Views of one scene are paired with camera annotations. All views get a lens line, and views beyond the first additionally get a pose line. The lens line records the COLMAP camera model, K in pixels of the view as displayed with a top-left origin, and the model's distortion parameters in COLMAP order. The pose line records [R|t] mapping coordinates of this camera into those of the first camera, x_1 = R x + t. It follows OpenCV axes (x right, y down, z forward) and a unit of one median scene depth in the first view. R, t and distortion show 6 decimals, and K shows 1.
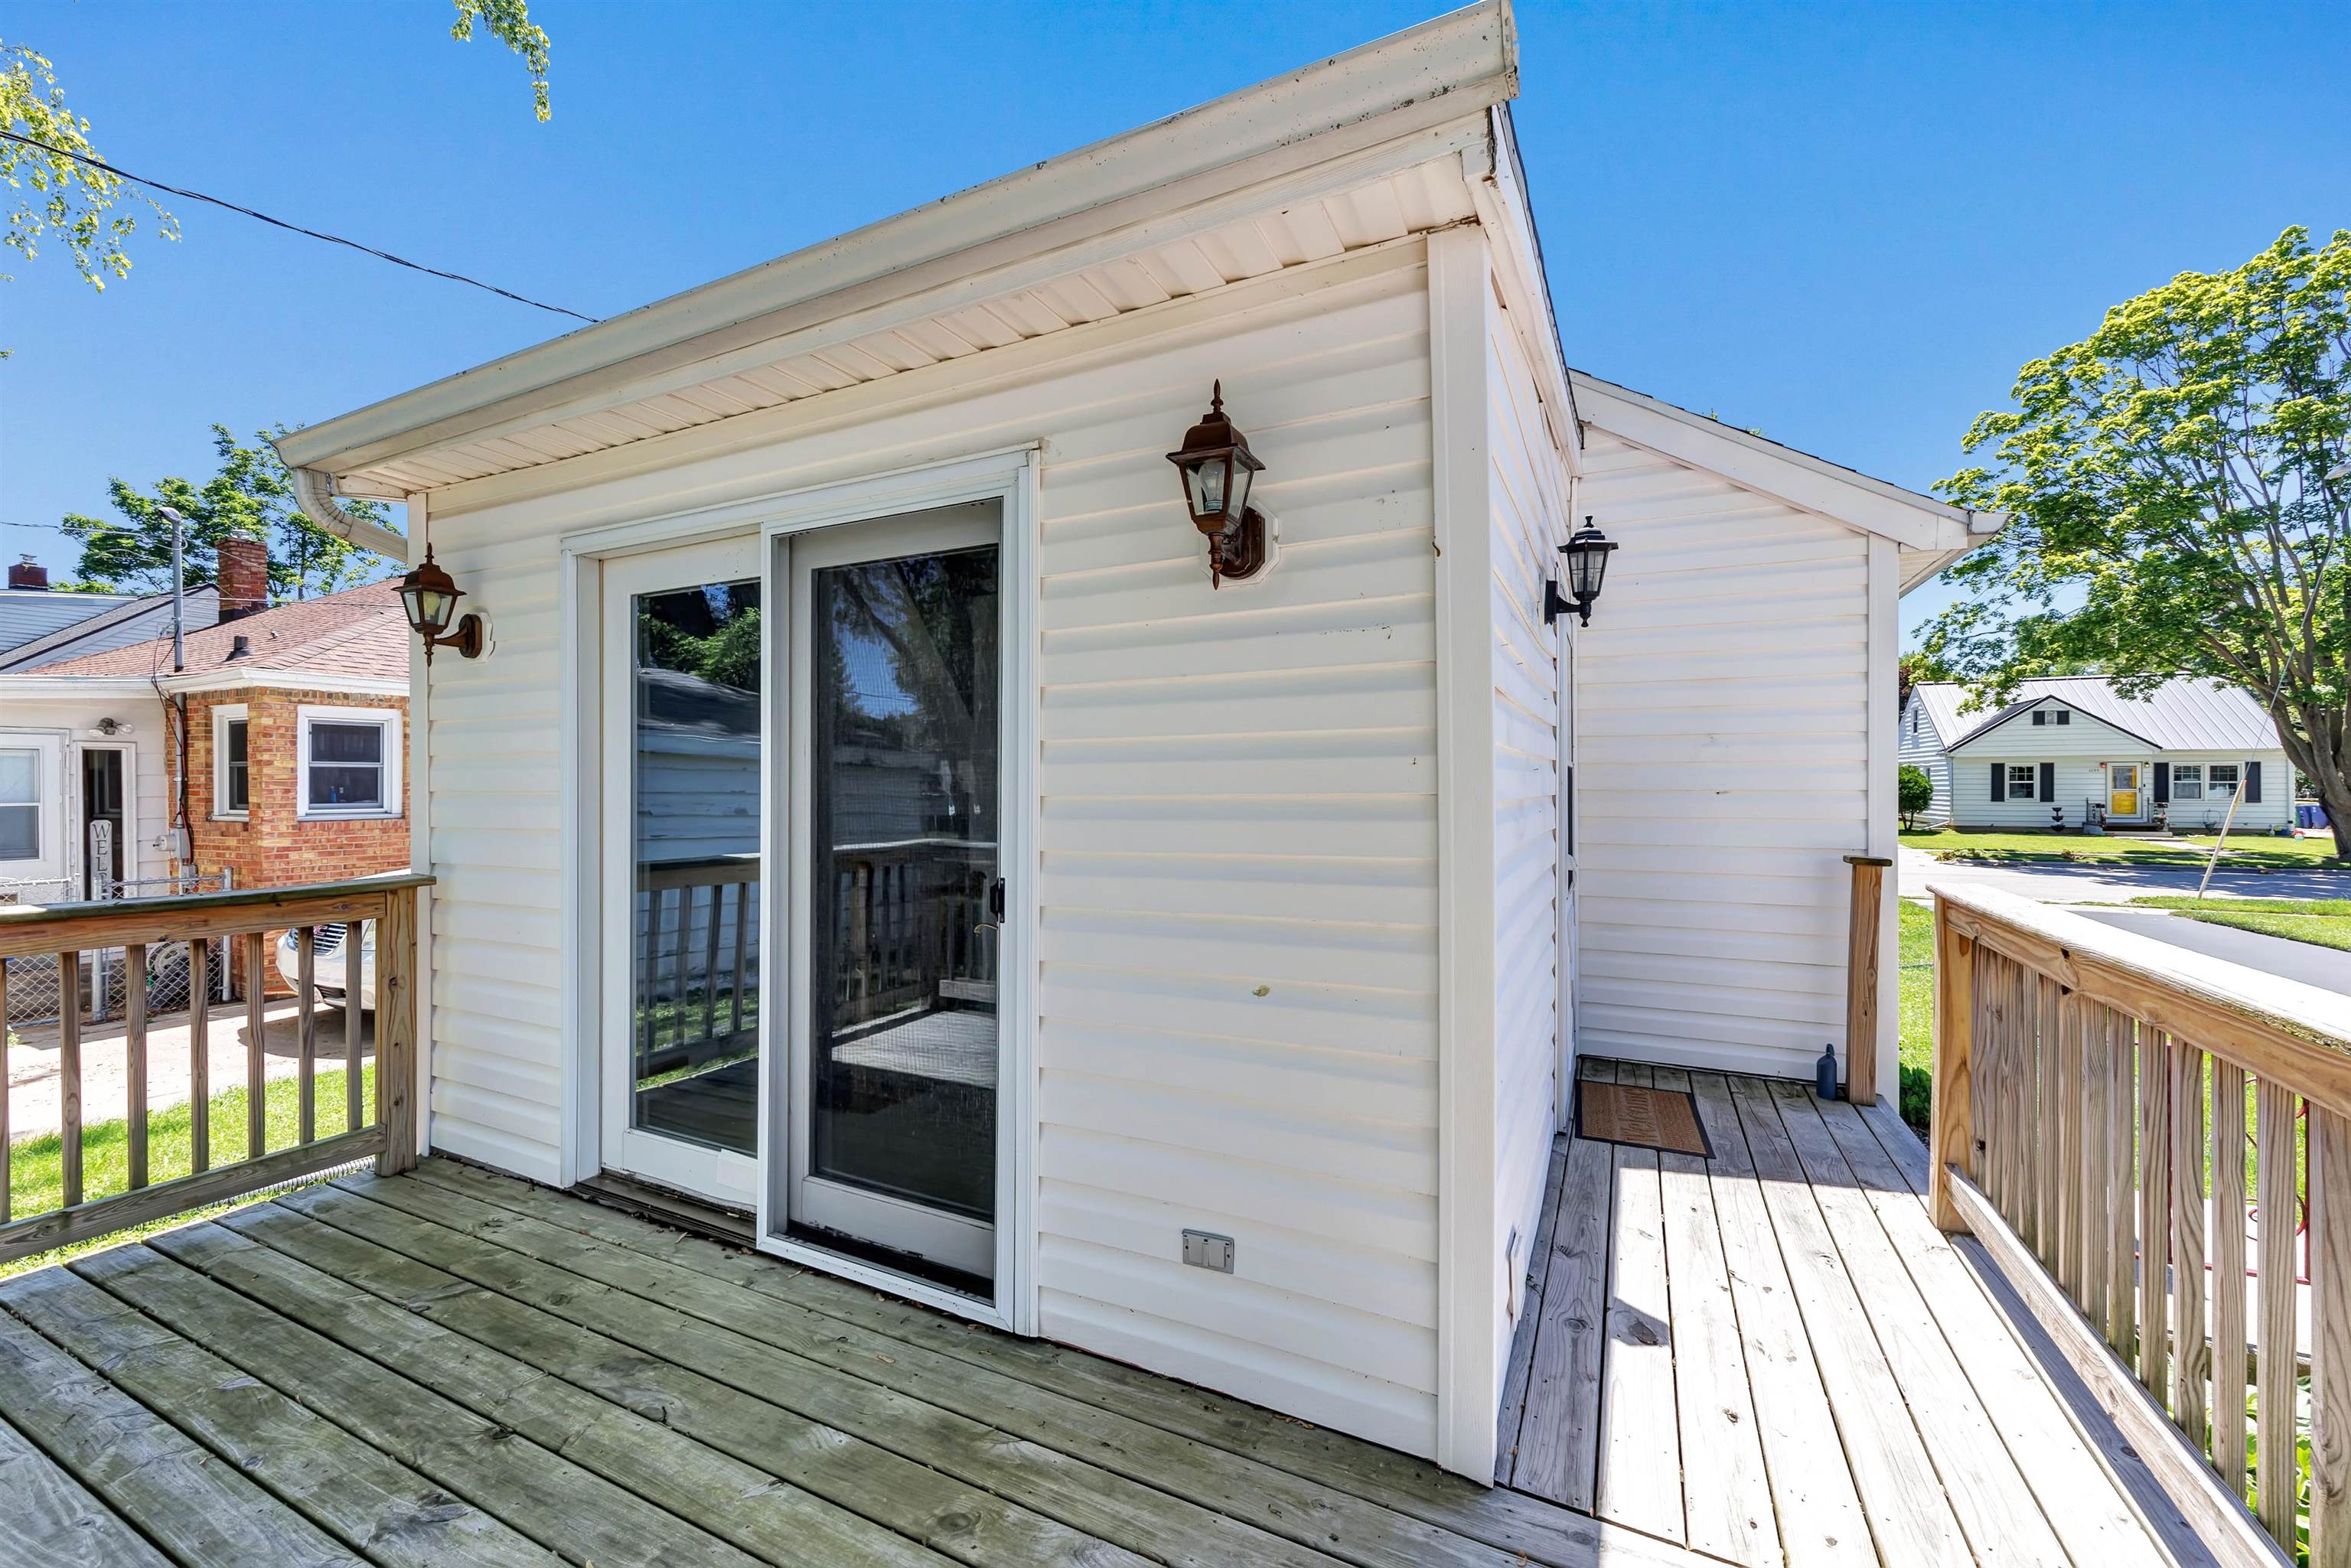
lens RADIAL K [[950.2, 0, 1166.3], [0, 950.2, 785.9], [0, 0, 1]] dist [-0.003537, -0.000328]
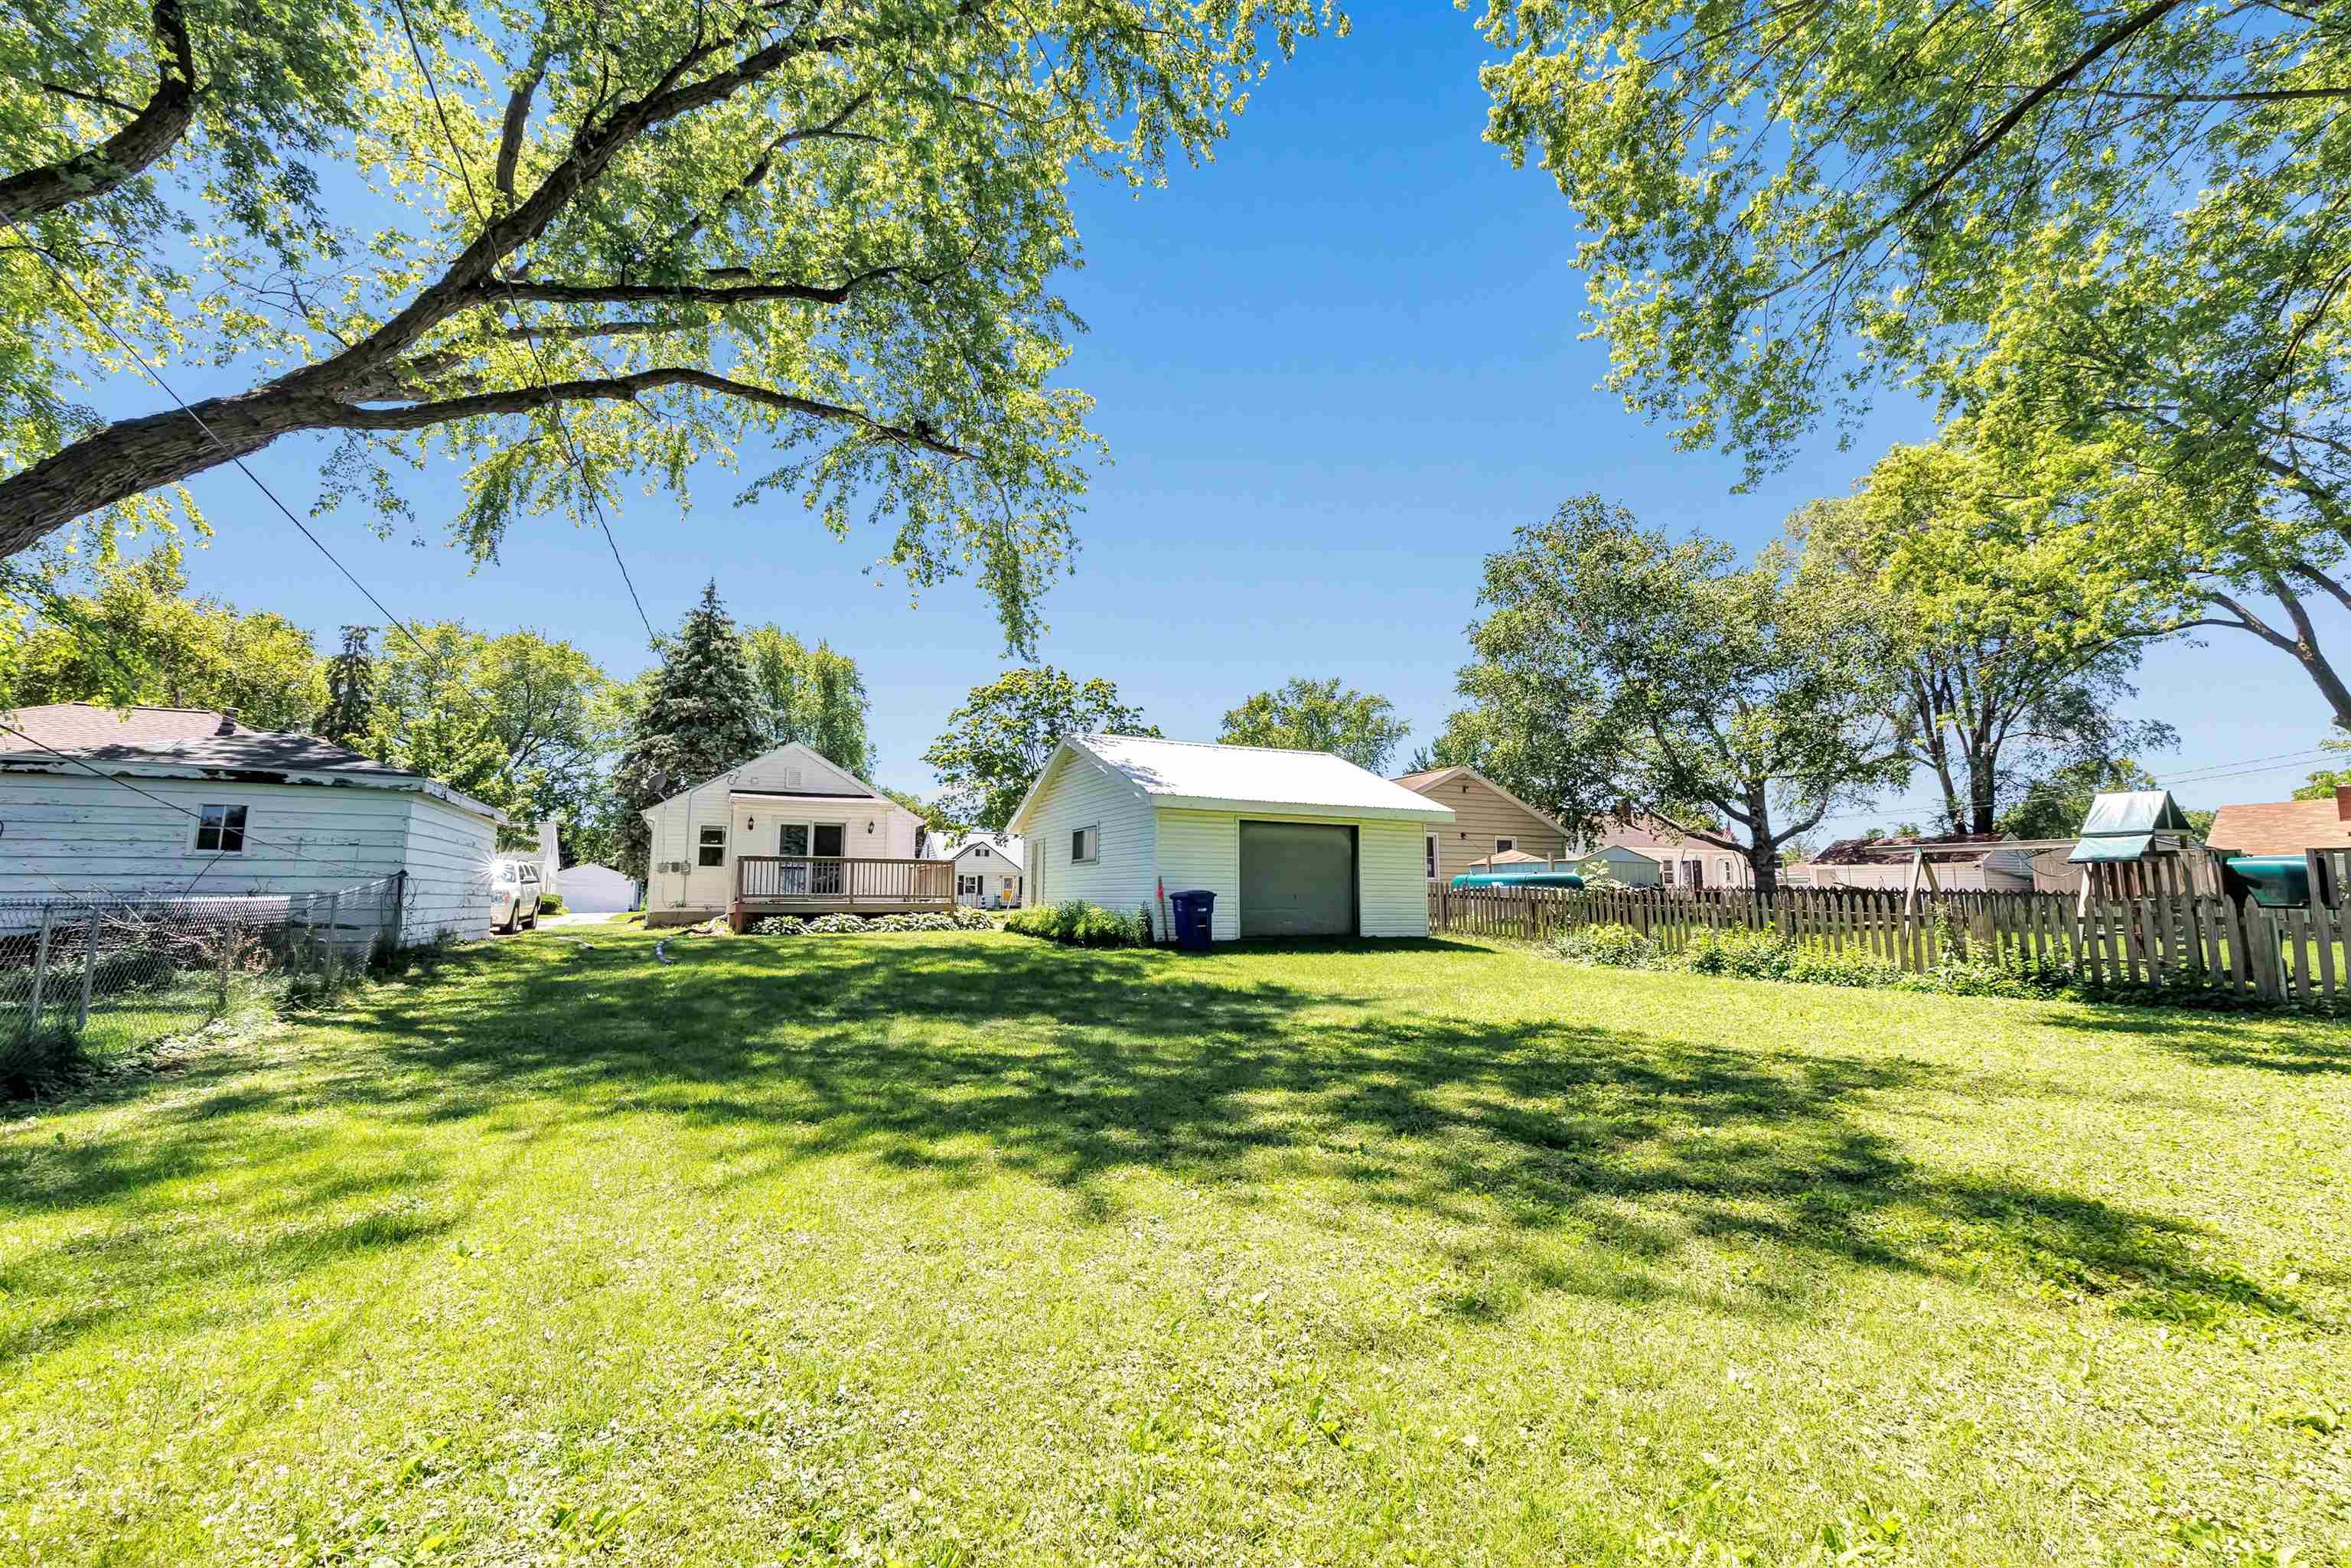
lens RADIAL K [[950.2, 0, 1176.5], [0, 950.2, 784.4], [0, 0, 1]] dist [-0.003537, -0.000328]
pose [[0.601879, 0.097235, 0.792646, -0.477369], [0.007120, 0.991867, -0.127080, 0.048758], [-0.798556, 0.082131, 0.596291, -0.607313]]
